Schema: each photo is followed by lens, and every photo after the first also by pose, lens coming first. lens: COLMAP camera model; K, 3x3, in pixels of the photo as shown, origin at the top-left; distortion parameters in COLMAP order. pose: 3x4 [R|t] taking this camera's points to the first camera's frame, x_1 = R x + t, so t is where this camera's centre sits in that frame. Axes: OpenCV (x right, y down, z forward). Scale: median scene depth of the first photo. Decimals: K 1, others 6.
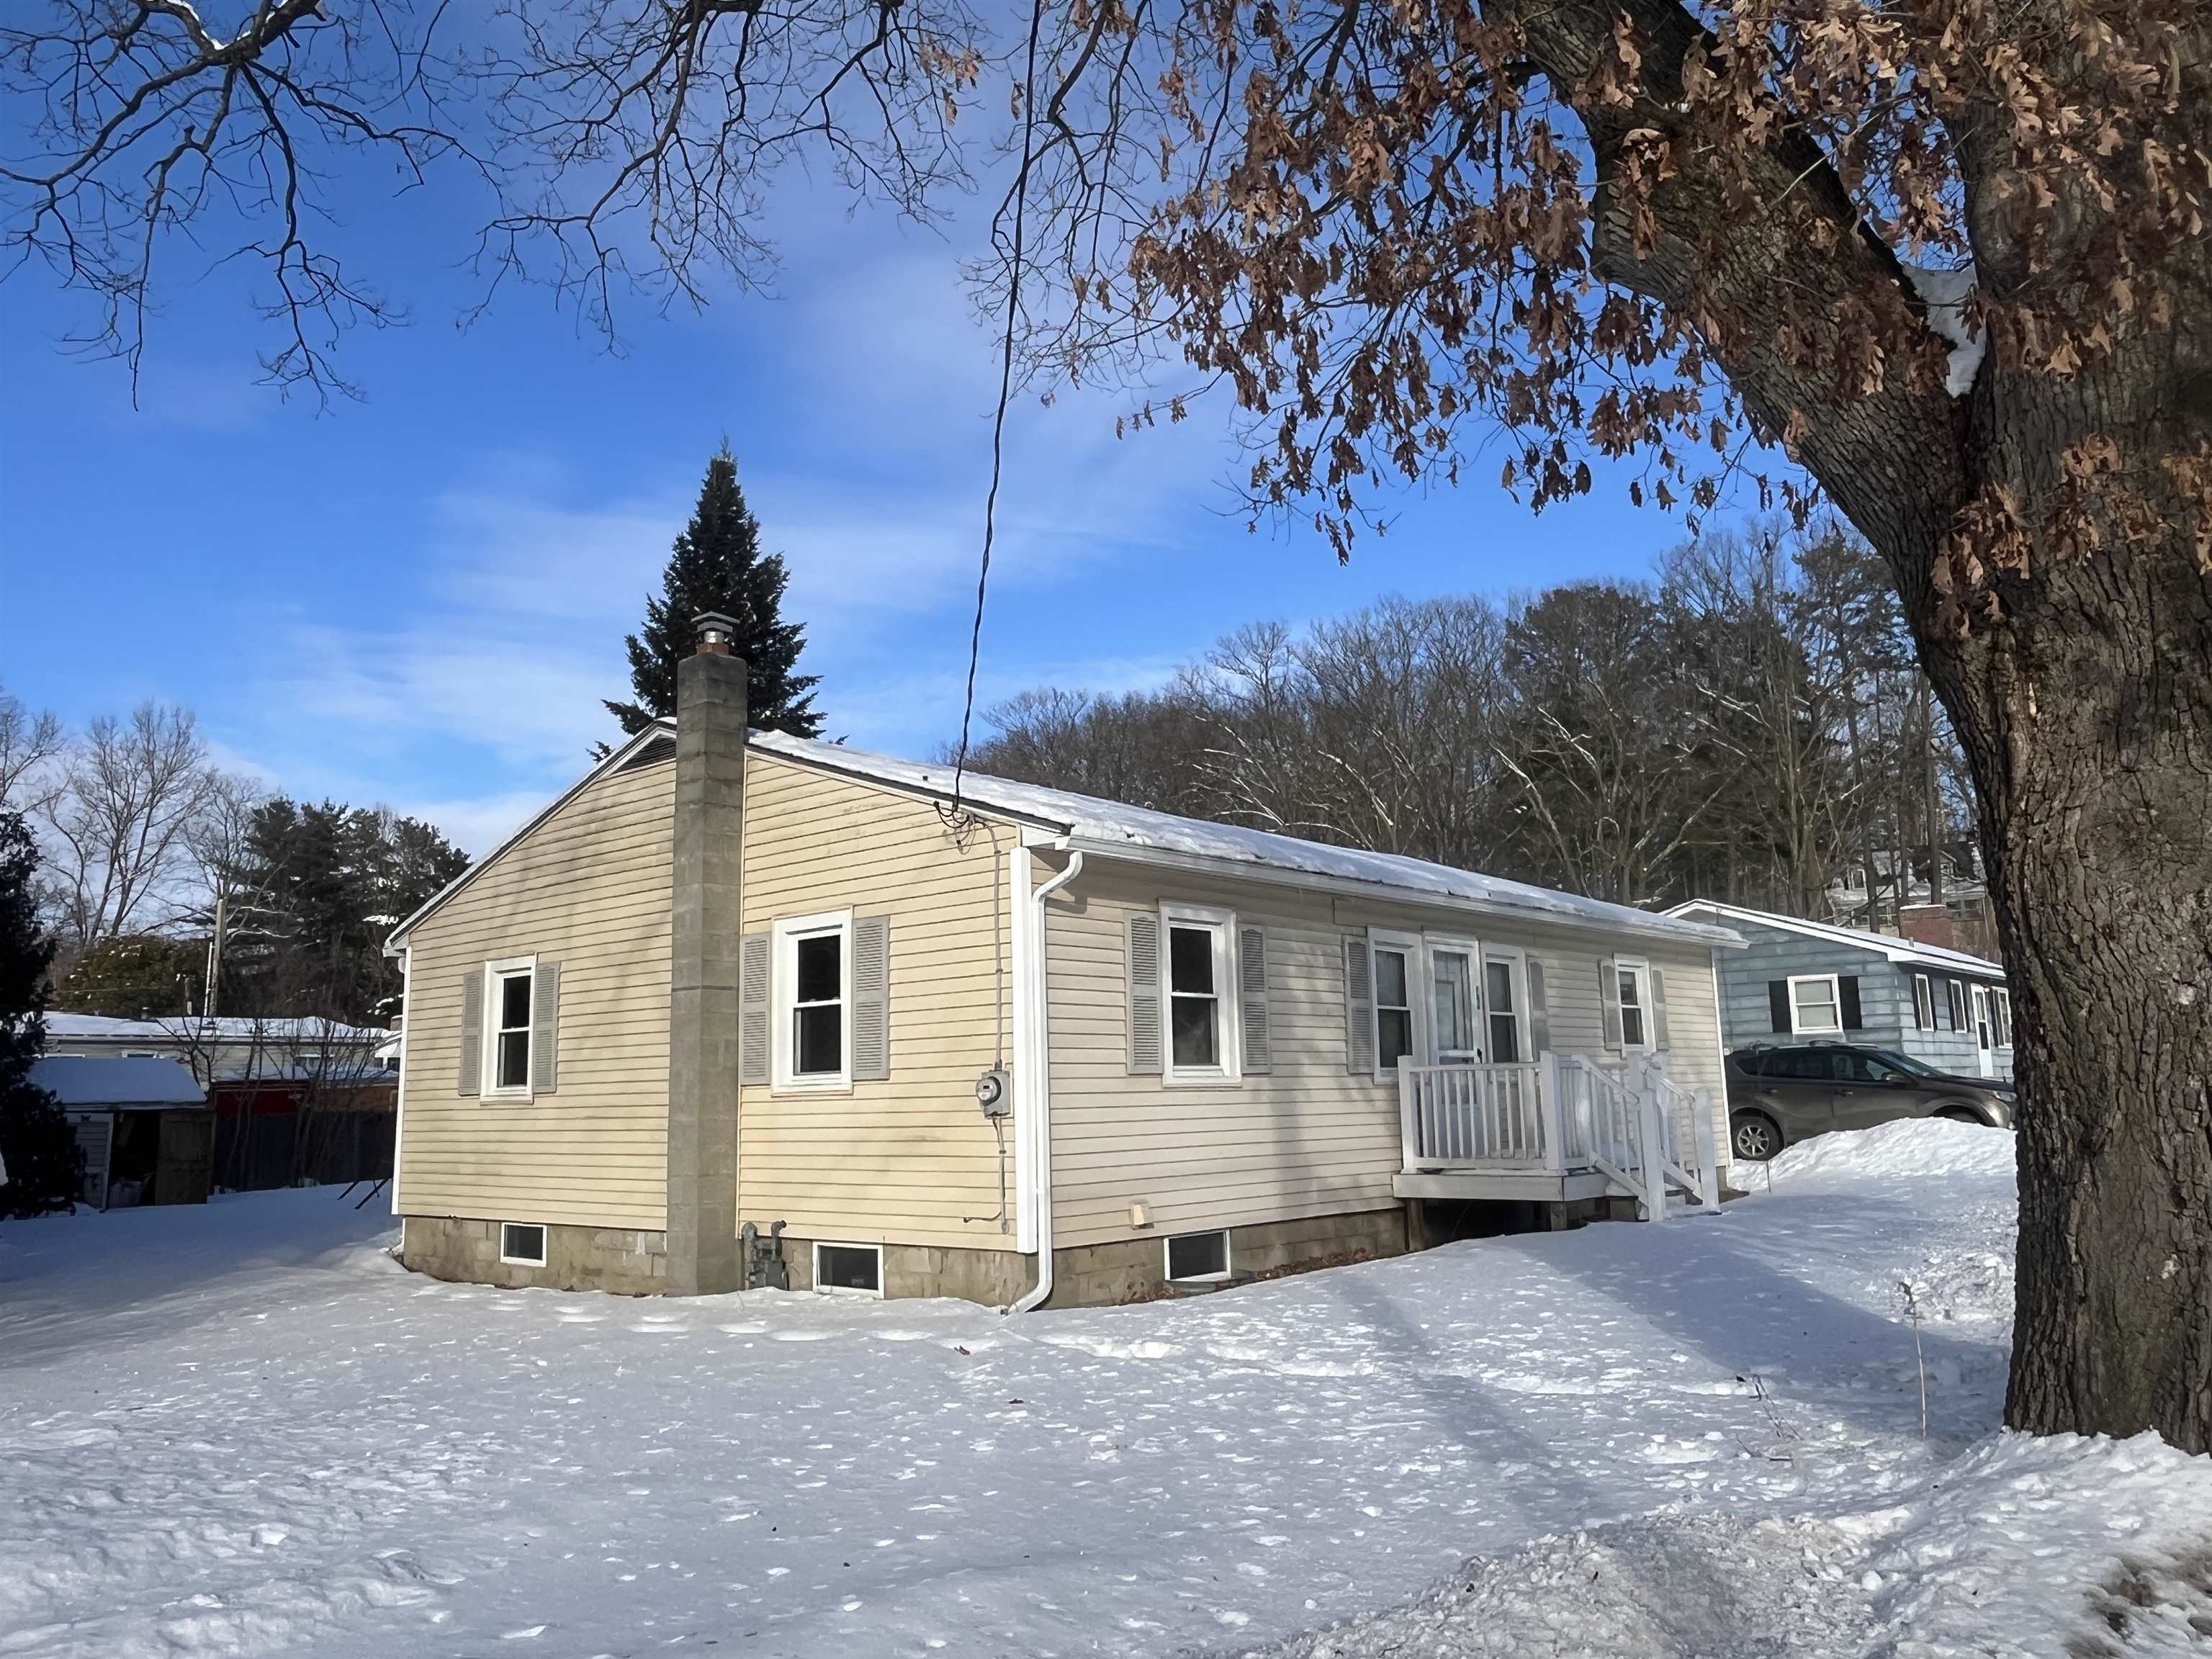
lens RADIAL K [[1651.6, 0, 1102.5], [0, 1651.6, 830.6], [0, 0, 1]] dist [-0.009124, -0.000383]
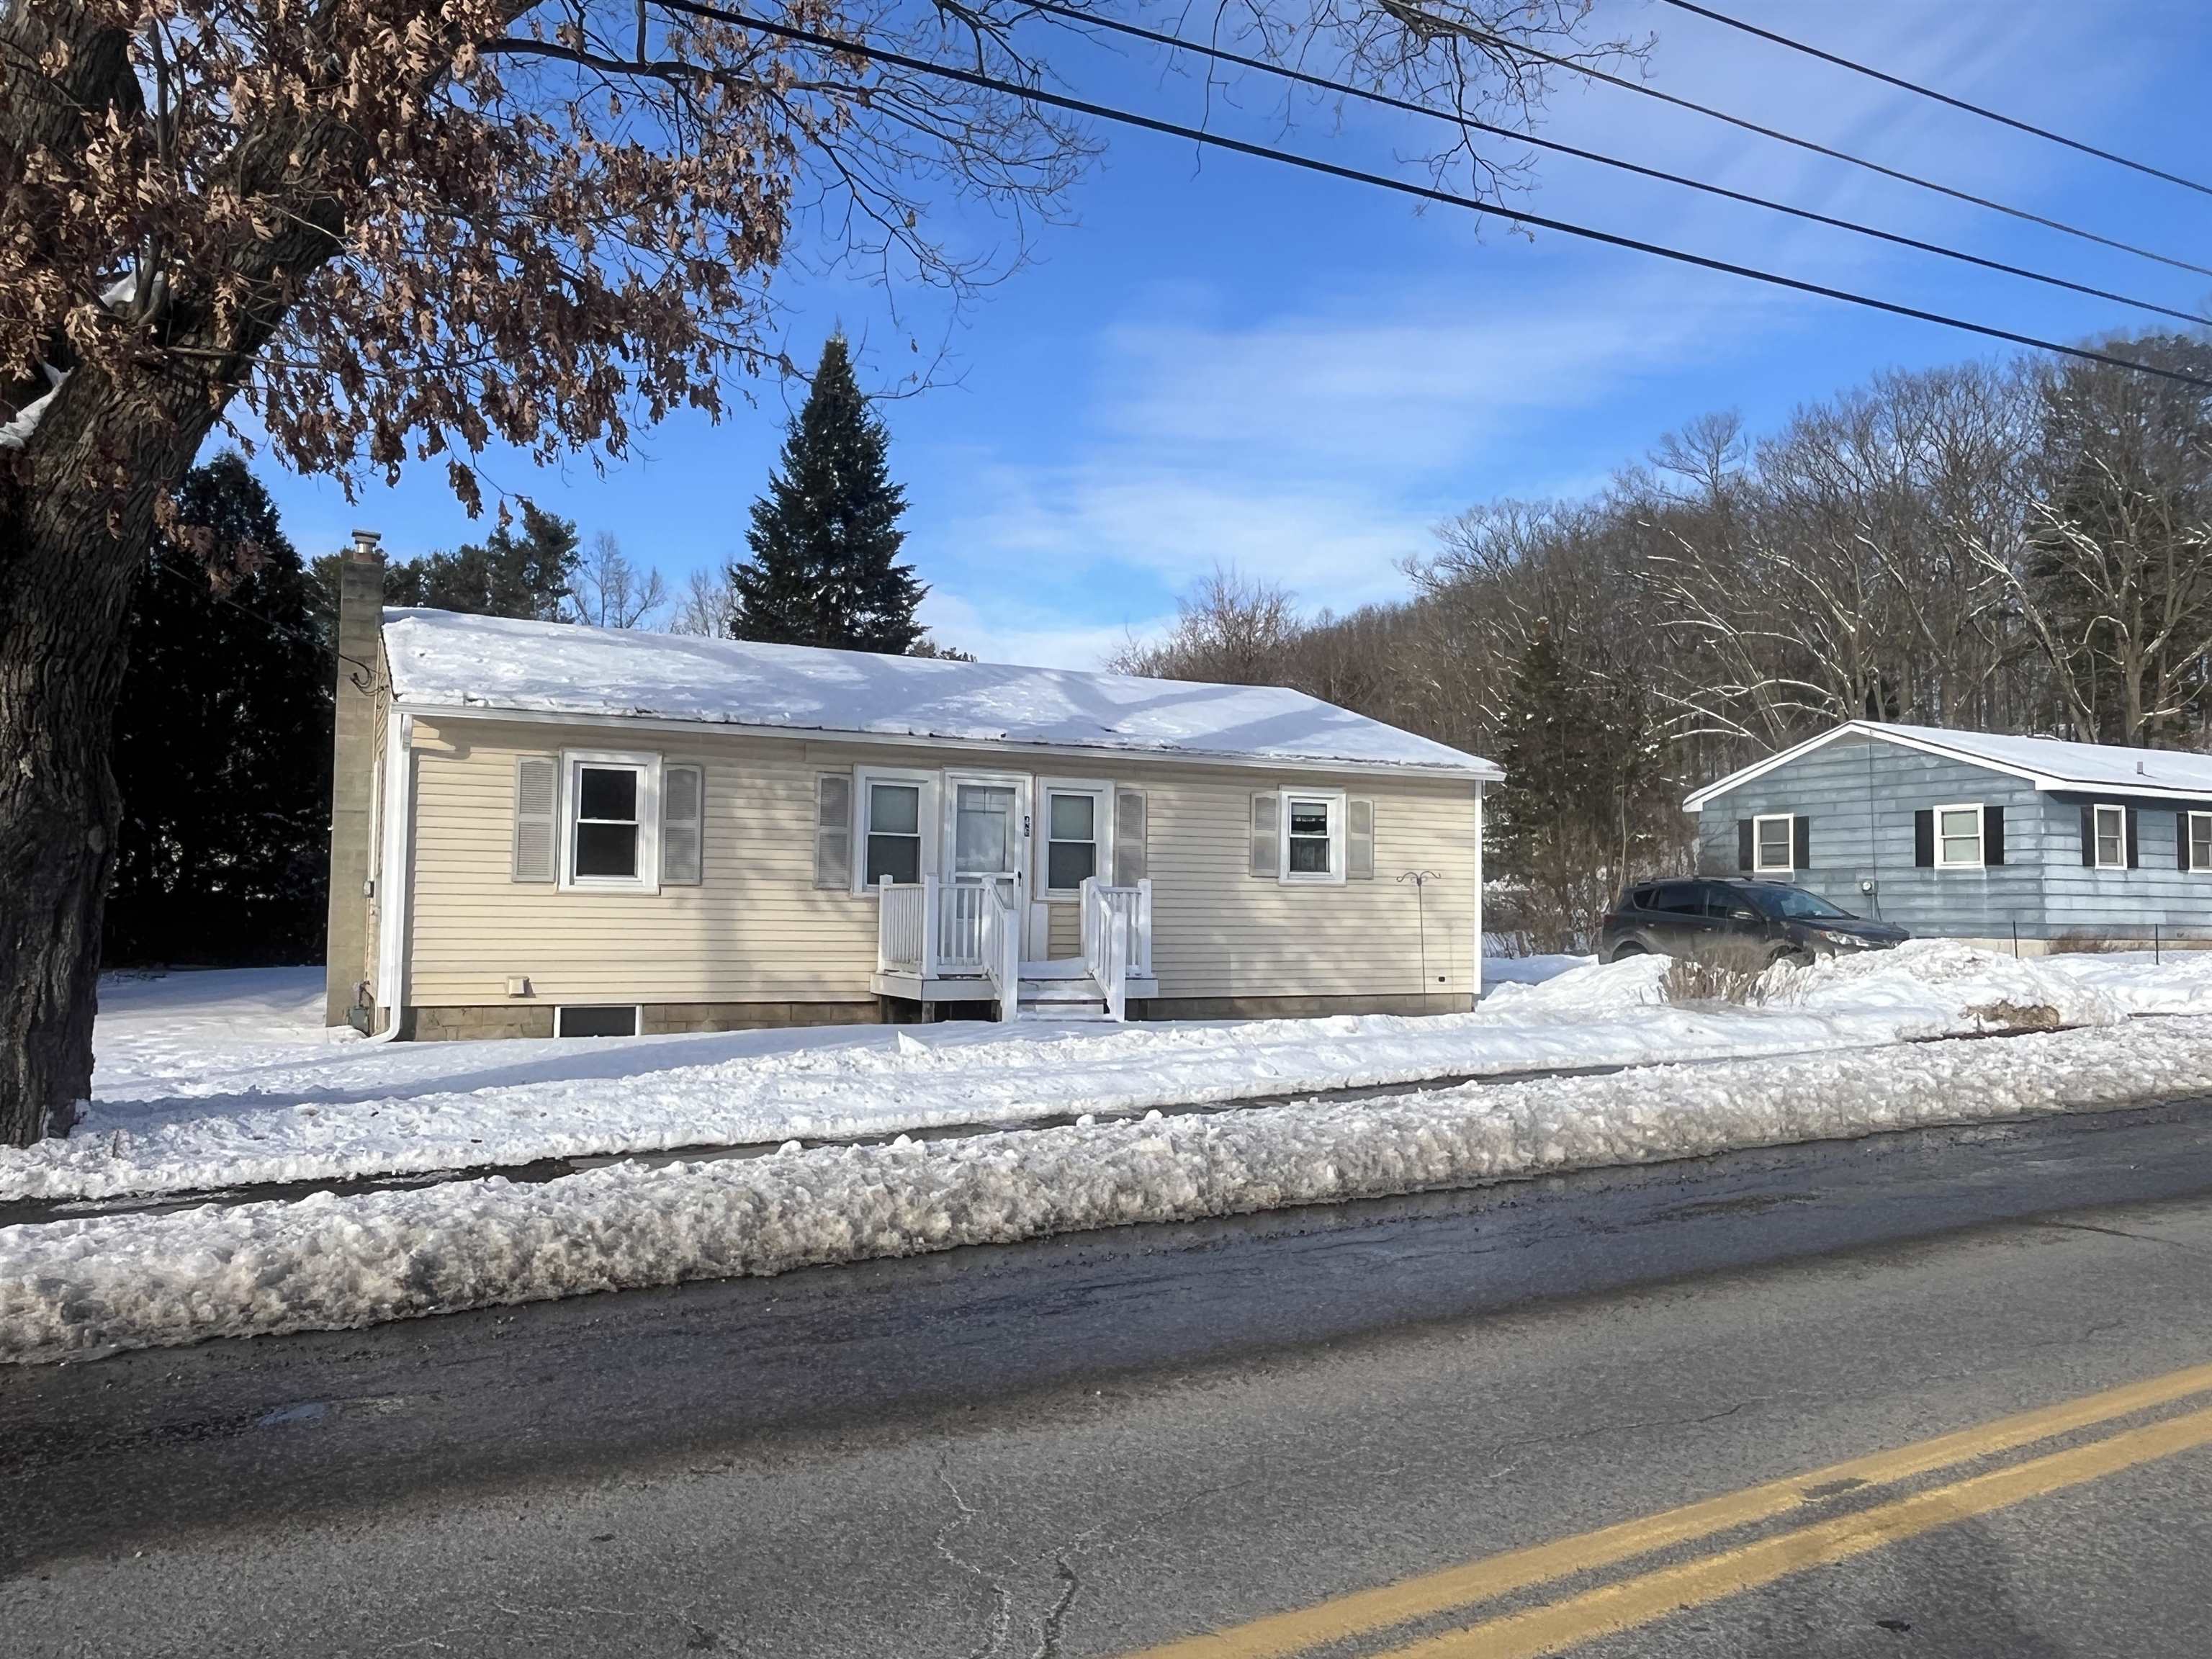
lens RADIAL K [[1651.6, 0, 1102.5], [0, 1651.6, 830.6], [0, 0, 1]] dist [-0.009124, -0.000383]
pose [[0.925786, 0.015876, -0.377715, 0.755273], [0.026693, 0.993879, 0.107199, -0.016137], [0.377105, -0.109325, 0.919695, -0.016126]]
